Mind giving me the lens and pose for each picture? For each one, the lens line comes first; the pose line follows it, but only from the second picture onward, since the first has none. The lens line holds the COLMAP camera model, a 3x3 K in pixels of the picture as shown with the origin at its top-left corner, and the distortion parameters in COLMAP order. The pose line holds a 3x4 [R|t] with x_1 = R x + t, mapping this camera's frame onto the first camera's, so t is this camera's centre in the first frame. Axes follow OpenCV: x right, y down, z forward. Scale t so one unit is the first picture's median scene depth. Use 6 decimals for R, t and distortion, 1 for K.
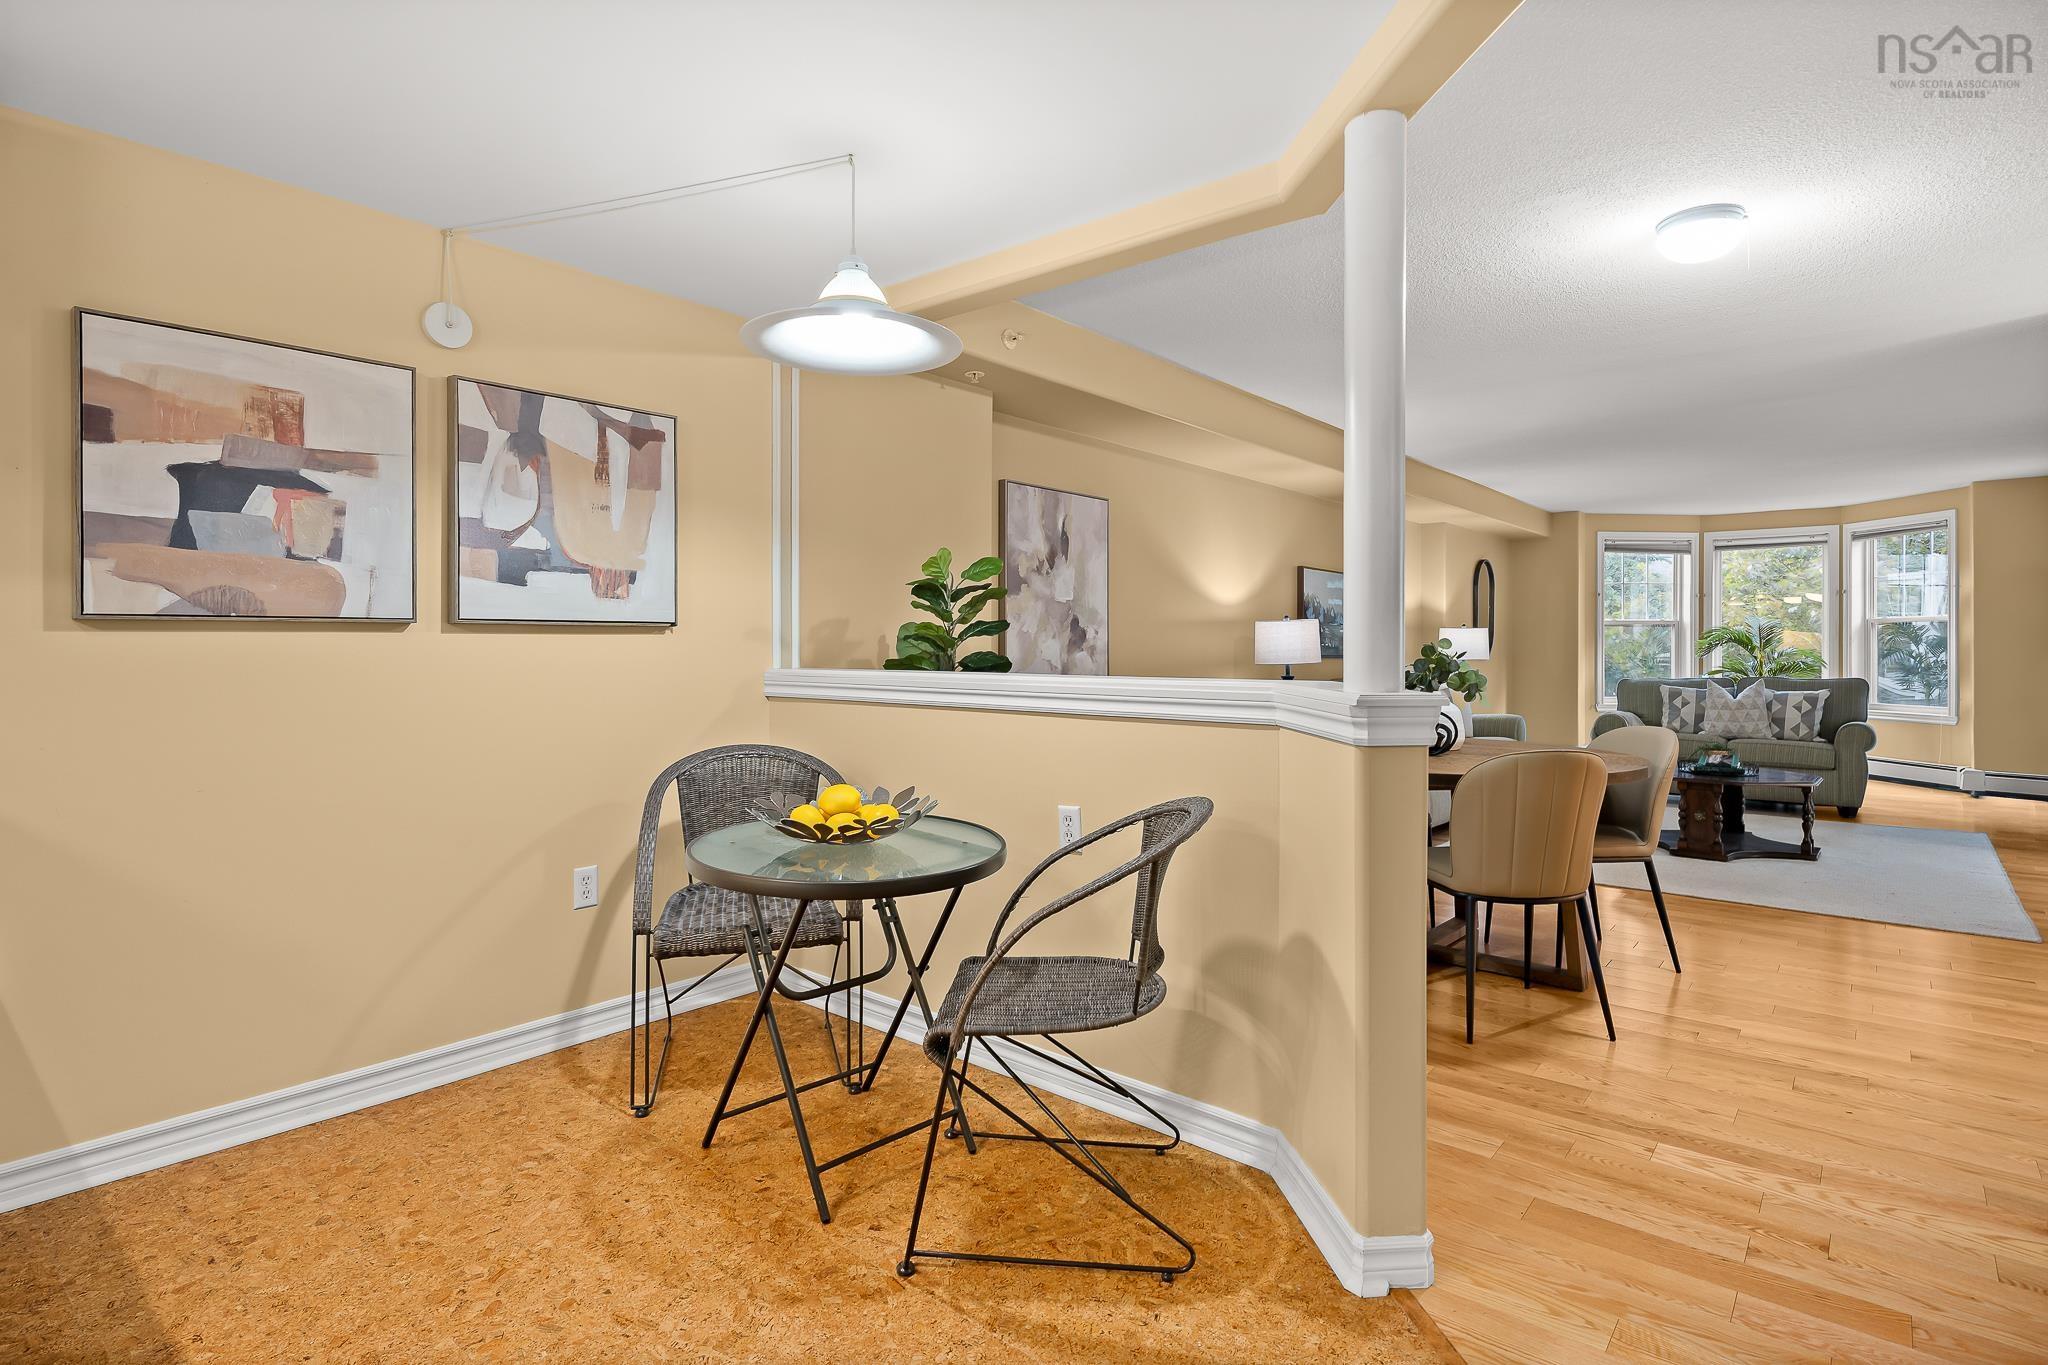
lens RADIAL K [[1037.8, 0, 1017.6], [0, 1037.8, 651.6], [0, 0, 1]] dist [0.000597, -0.000672]
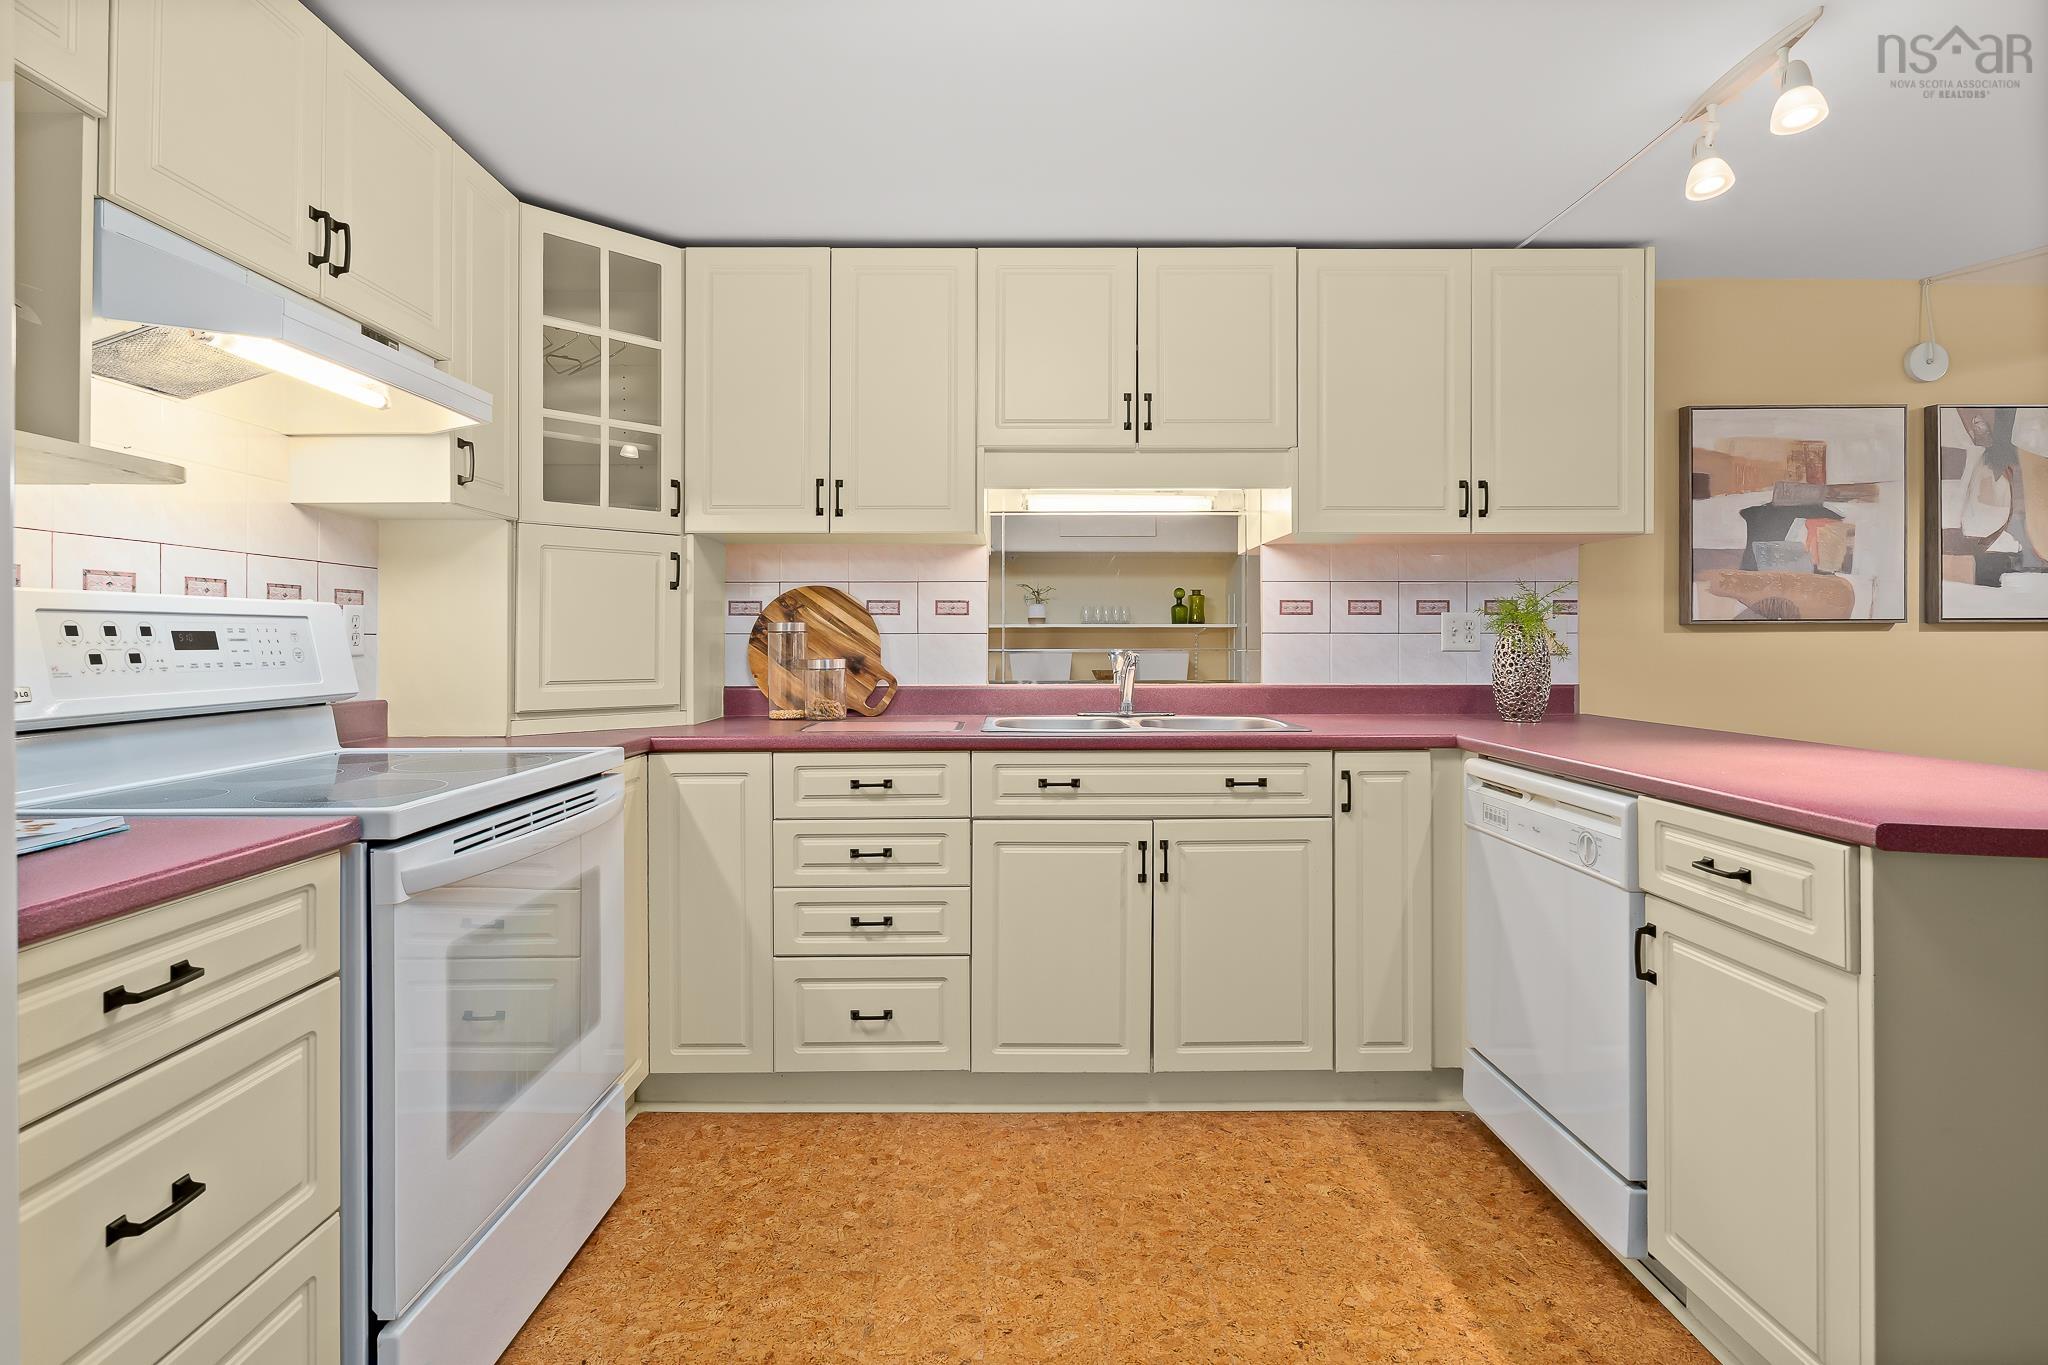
lens RADIAL K [[1027.3, 0, 1014.2], [0, 1027.3, 641.8], [0, 0, 1]] dist [-0.001708, -0.000119]
pose [[0.654631, -0.003864, -0.755938, -0.329050], [-0.001560, 0.999978, -0.006462, 0.002436], [0.755947, 0.005409, 0.654611, -0.463619]]
